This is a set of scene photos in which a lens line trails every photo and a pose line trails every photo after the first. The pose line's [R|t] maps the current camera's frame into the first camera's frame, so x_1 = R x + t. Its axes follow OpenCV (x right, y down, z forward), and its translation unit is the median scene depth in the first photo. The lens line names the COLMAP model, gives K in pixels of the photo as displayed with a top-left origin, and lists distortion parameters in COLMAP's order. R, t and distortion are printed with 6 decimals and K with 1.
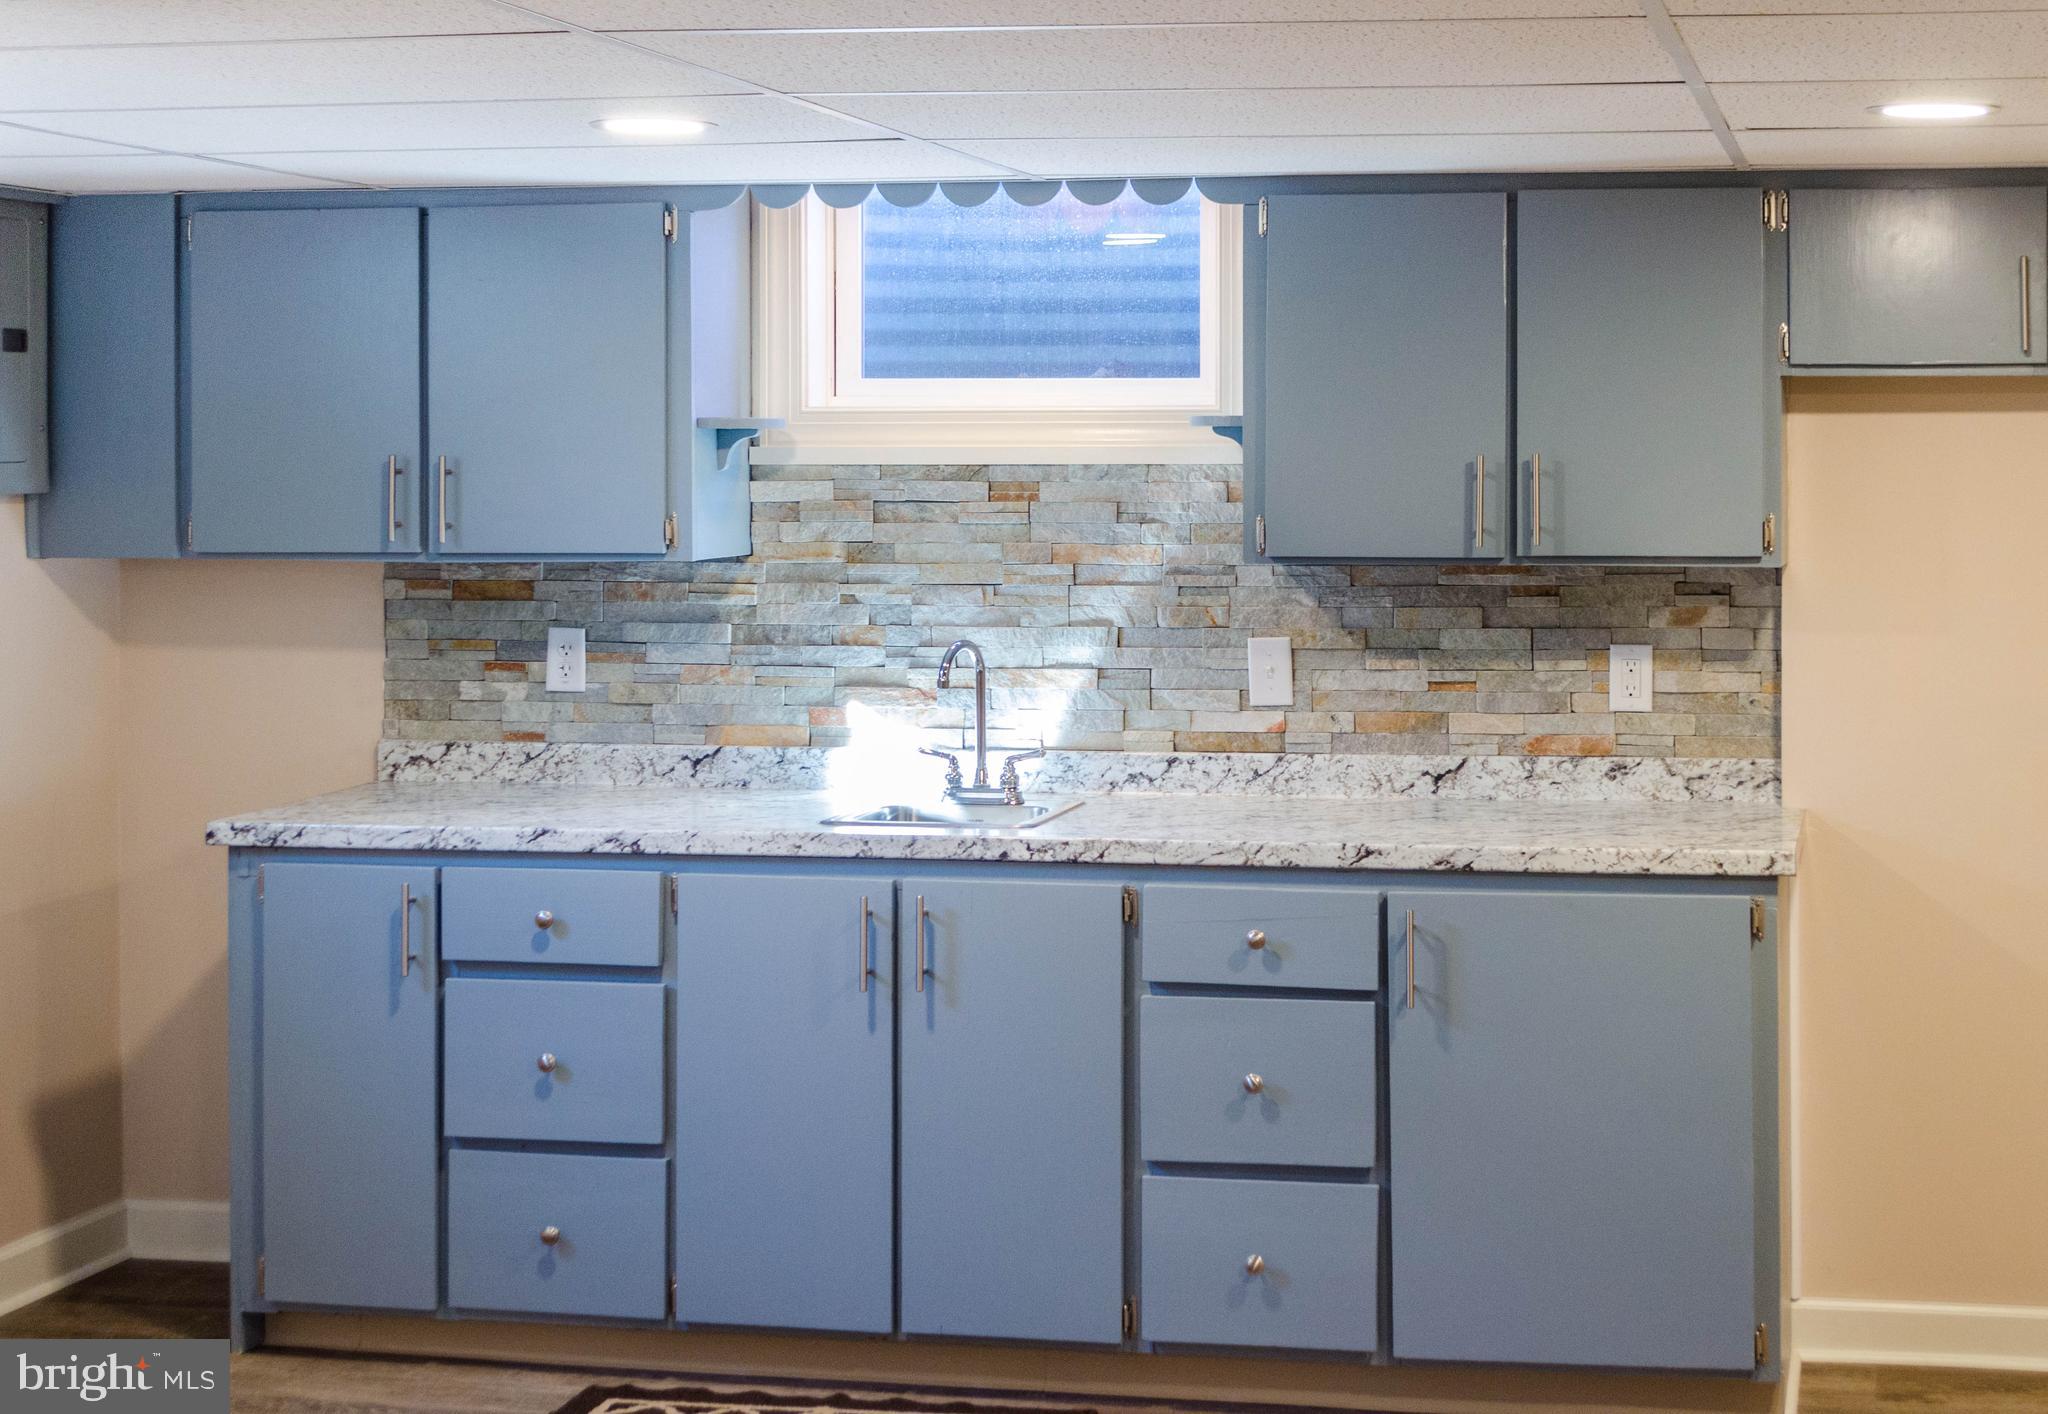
lens RADIAL K [[3268.6, 0, 1024.4], [0, 3268.6, 712.3], [0, 0, 1]] dist [-0.019422, 0.000000]
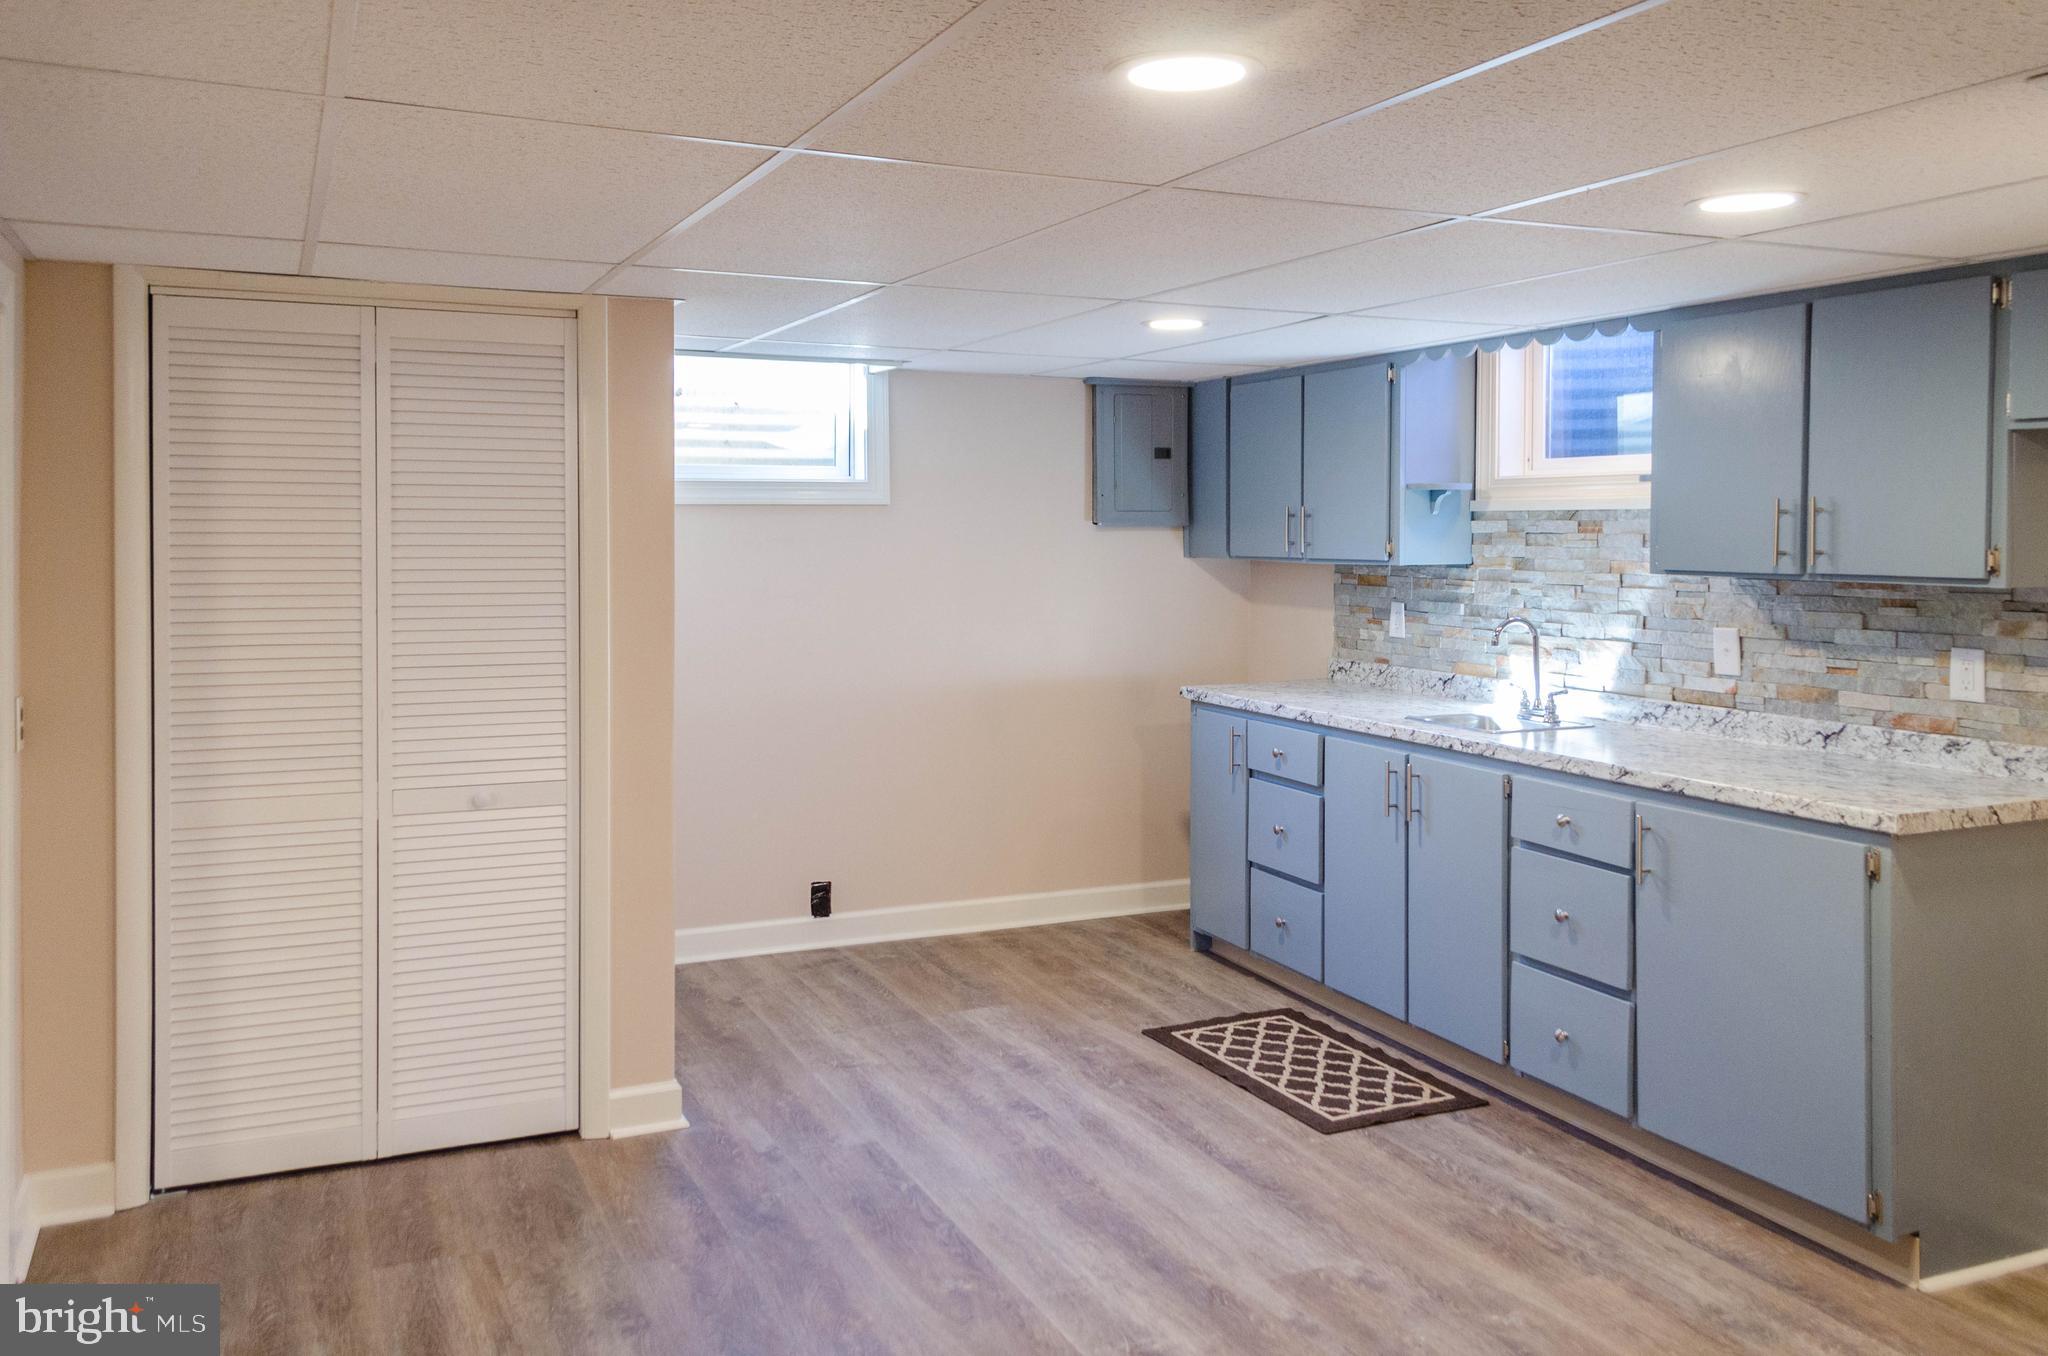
lens RADIAL K [[1617.4, 0, 1023.1], [0, 1617.4, 656.3], [0, 0, 1]] dist [0.043150, -0.015878]
pose [[0.551401, 0.070594, -0.831248, 0.507842], [-0.072123, 0.996716, 0.036804, -0.014540], [0.831117, 0.039659, 0.554681, 0.341269]]
